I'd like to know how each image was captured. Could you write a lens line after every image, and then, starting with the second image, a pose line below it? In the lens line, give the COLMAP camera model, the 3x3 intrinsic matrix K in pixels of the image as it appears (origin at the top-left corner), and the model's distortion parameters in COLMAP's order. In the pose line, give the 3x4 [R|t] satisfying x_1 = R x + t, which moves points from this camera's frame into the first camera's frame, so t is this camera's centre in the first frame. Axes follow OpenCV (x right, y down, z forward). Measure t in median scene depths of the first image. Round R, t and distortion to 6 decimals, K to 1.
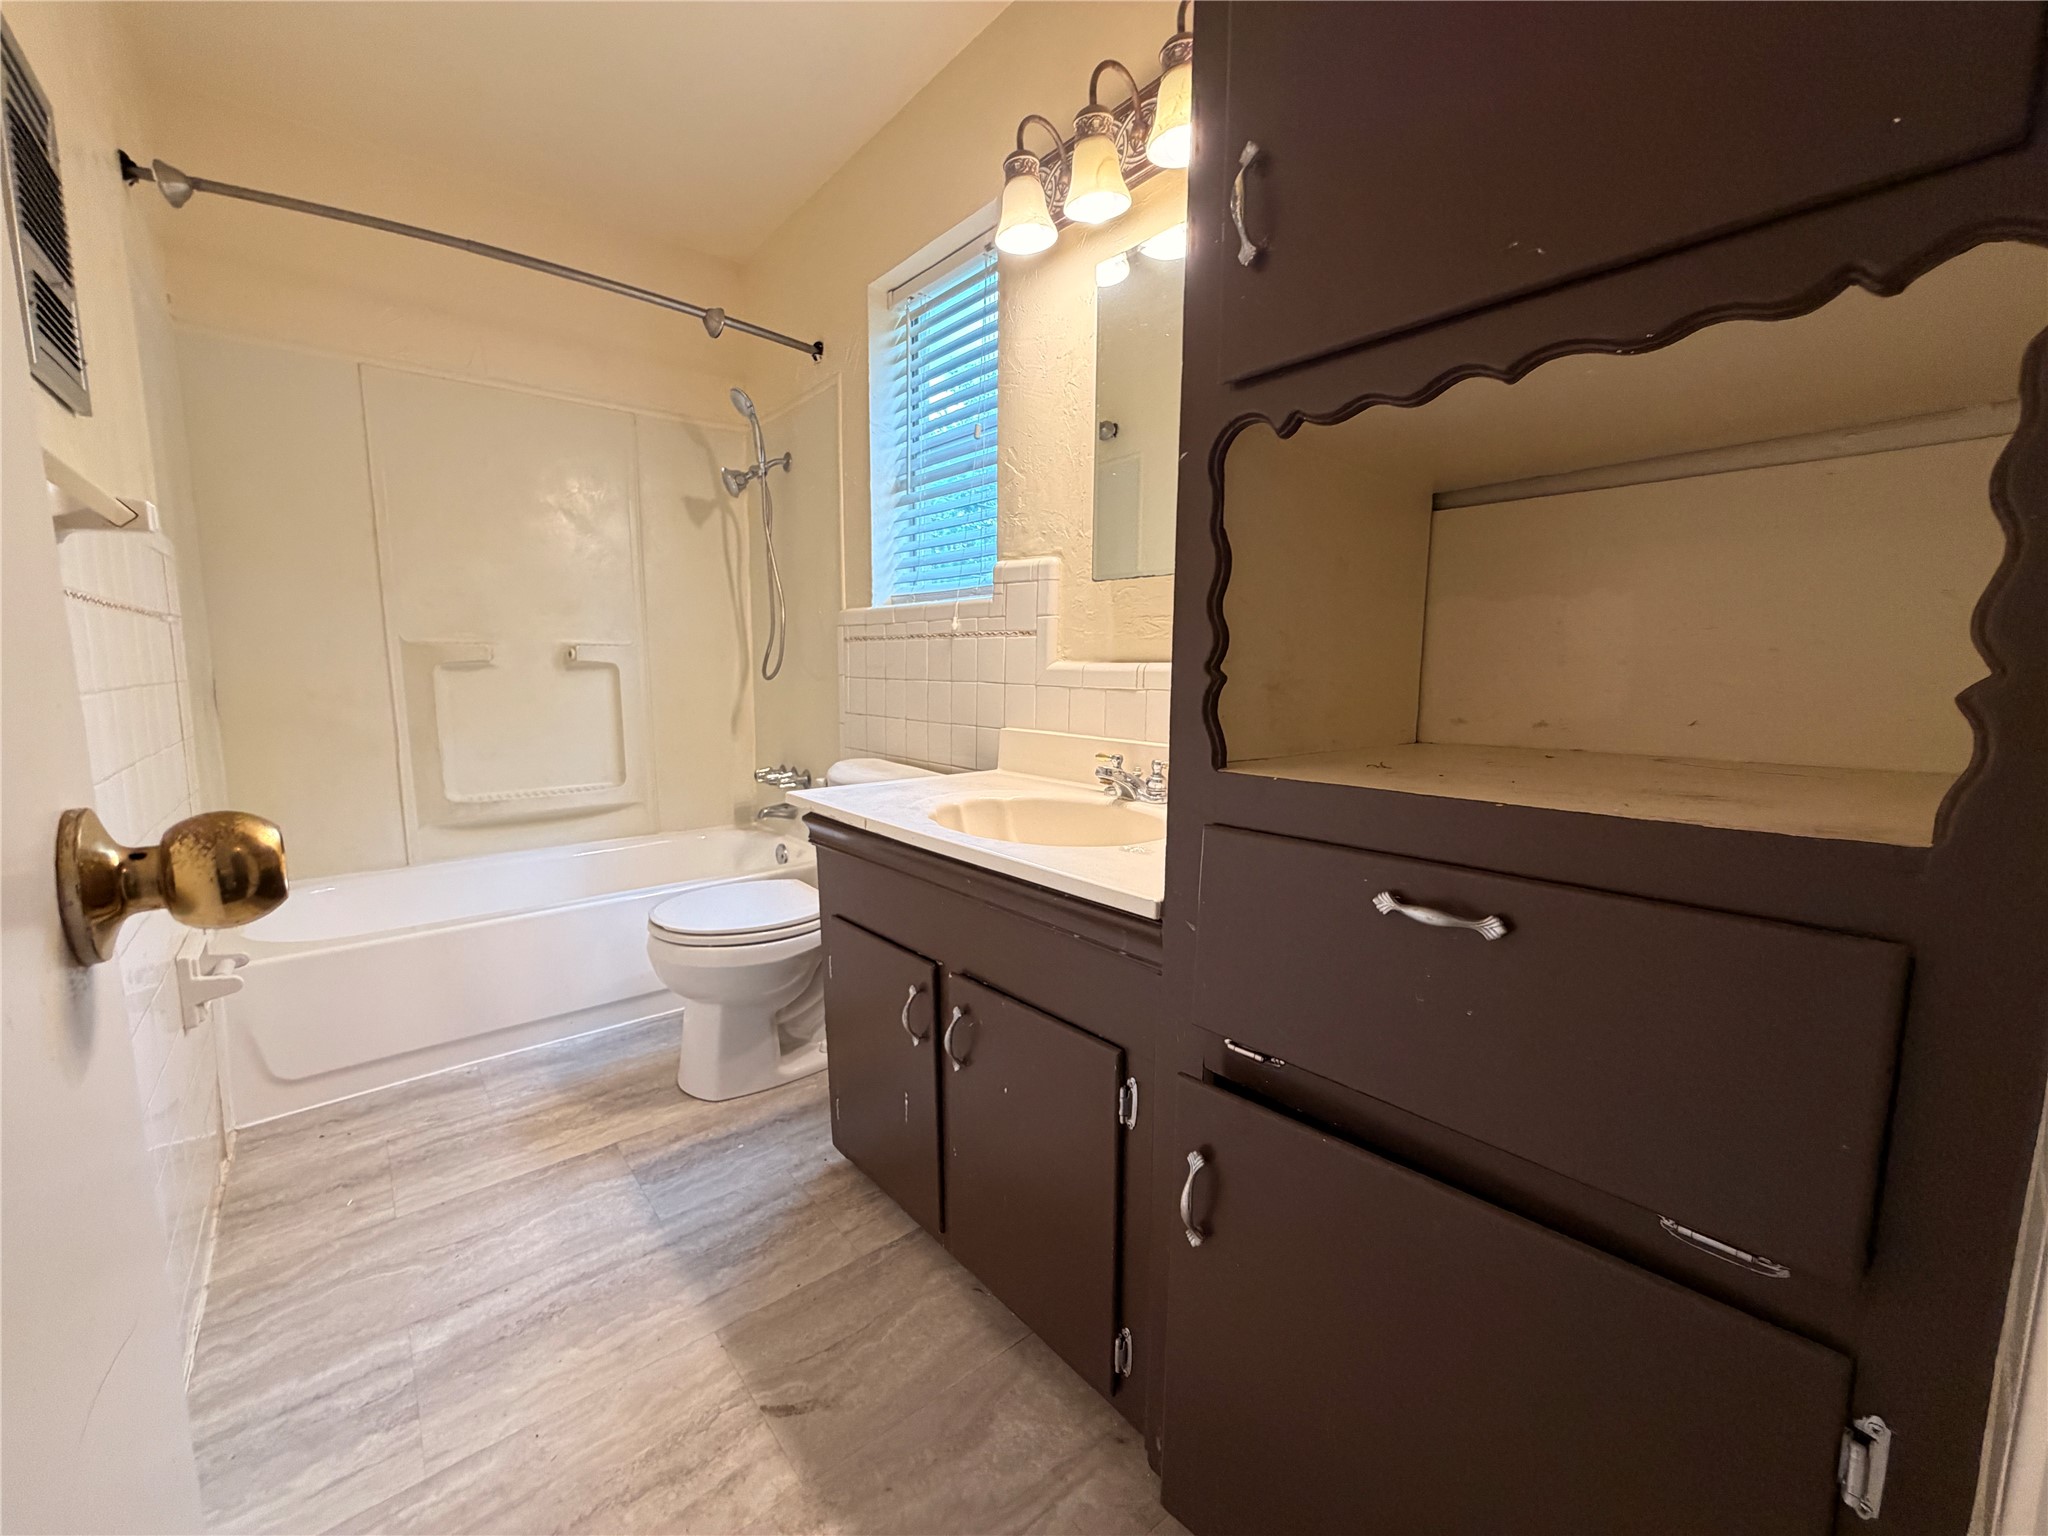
lens RADIAL K [[817.1, 0, 1016.9], [0, 817.1, 770.1], [0, 0, 1]] dist [0.000100, 0.000118]
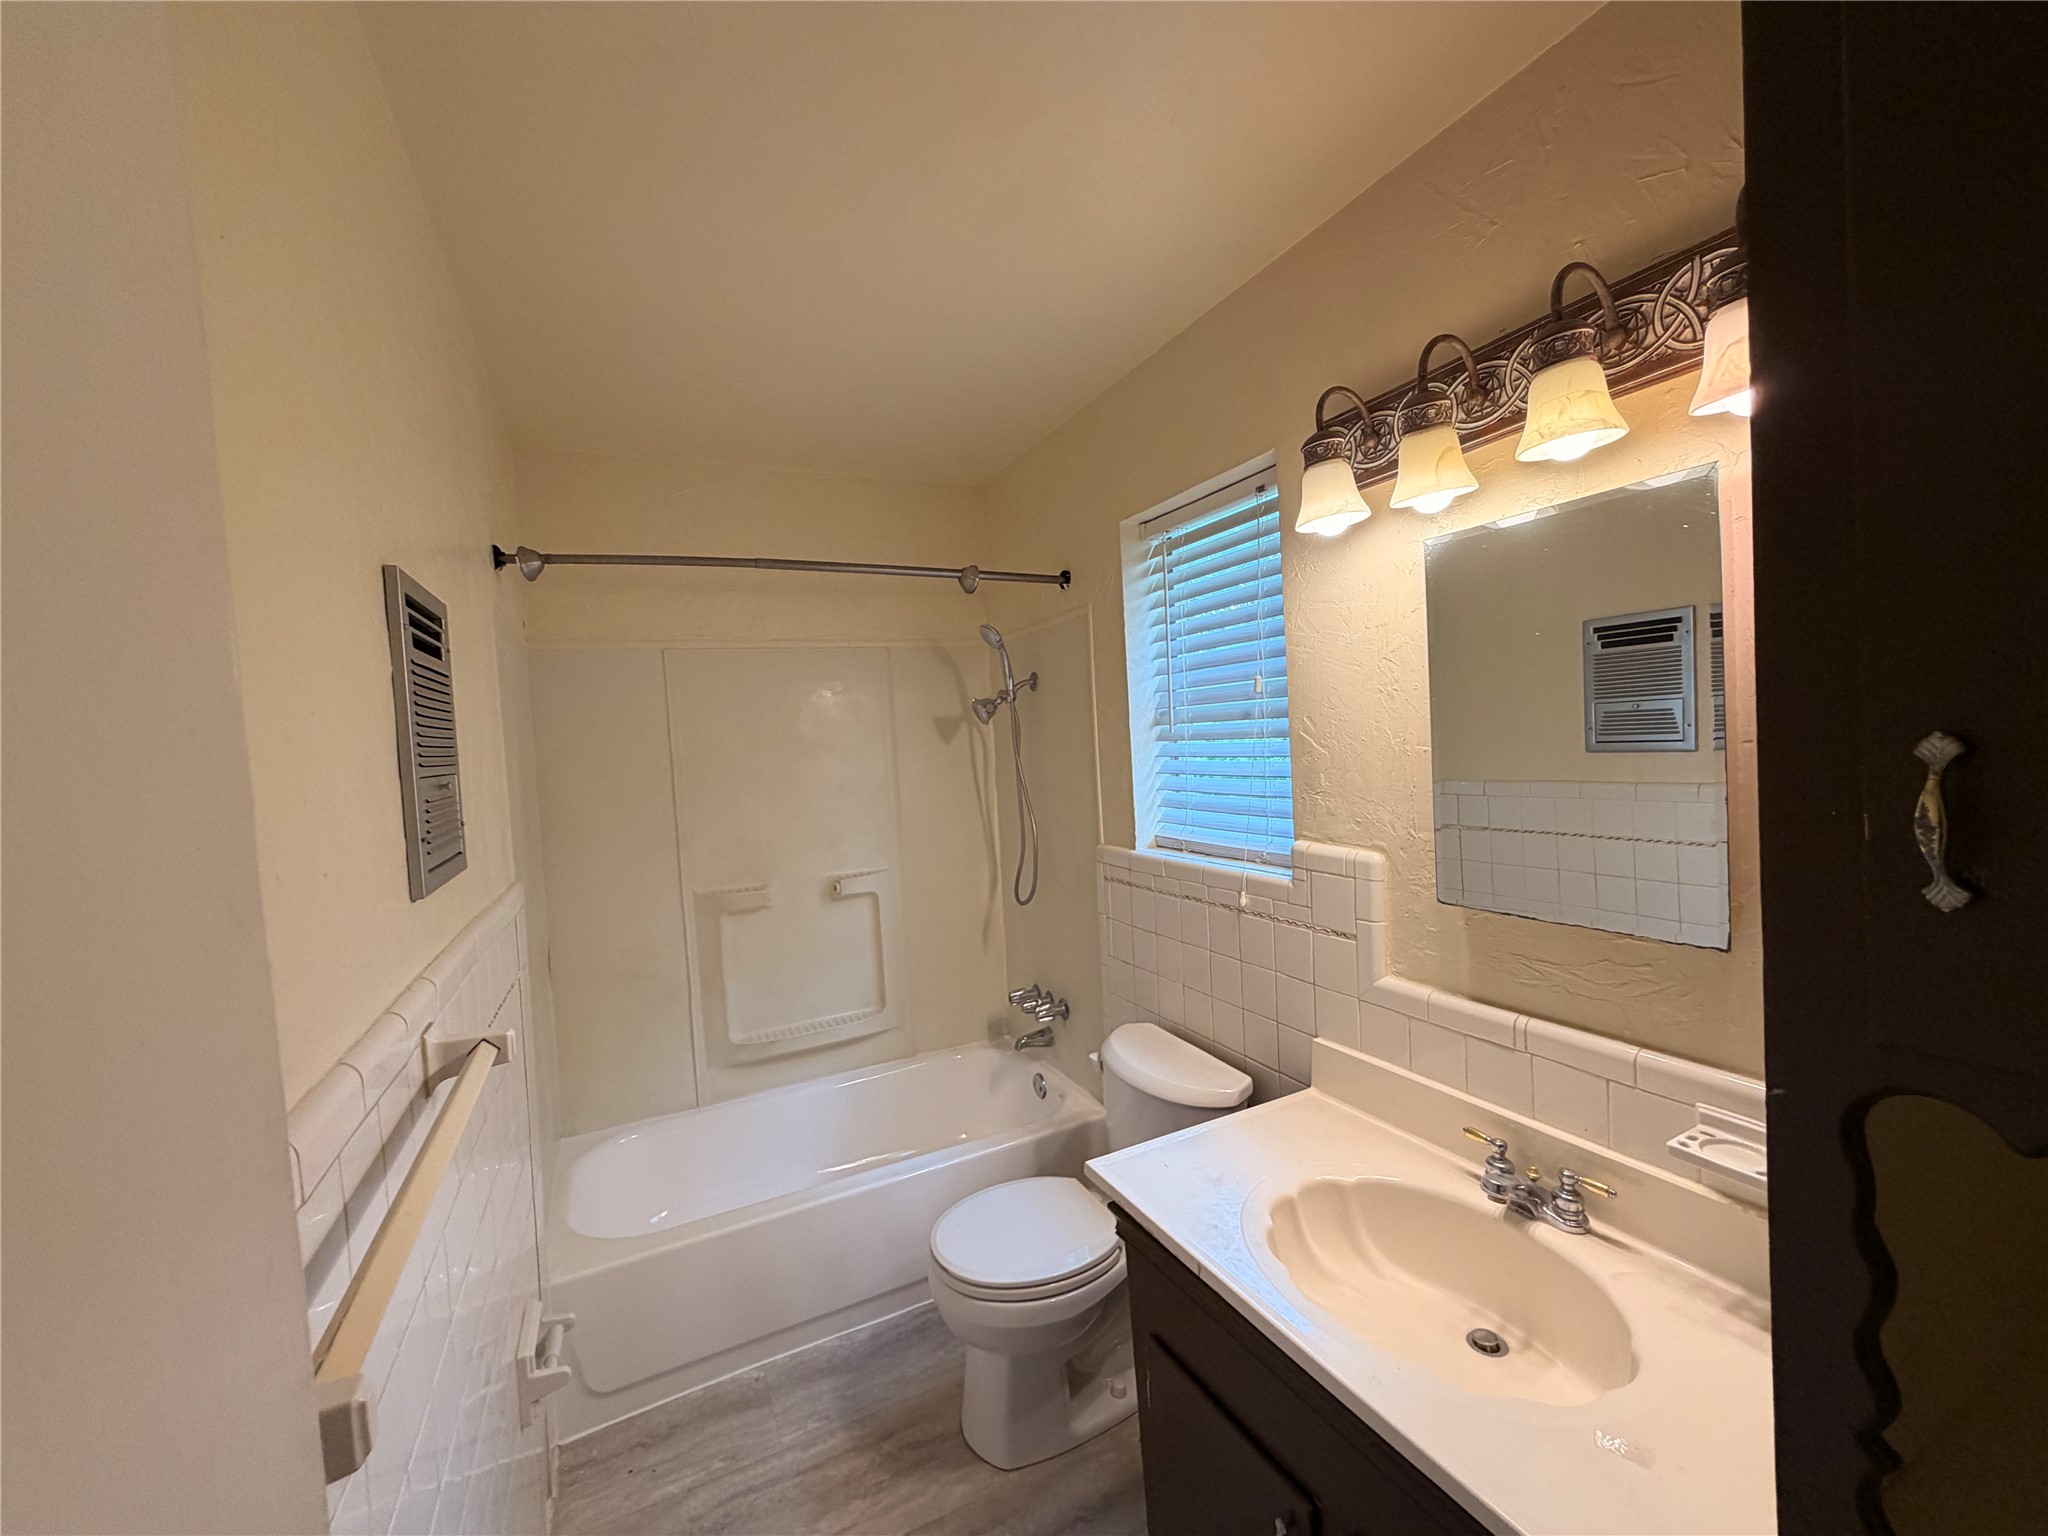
lens RADIAL K [[817.1, 0, 1016.9], [0, 817.1, 770.1], [0, 0, 1]] dist [0.000100, 0.000118]
pose [[0.968301, -0.053101, -0.244078, -0.087780], [0.031283, 0.995229, -0.092413, -0.239002], [0.247821, 0.081848, 0.965342, 0.071325]]
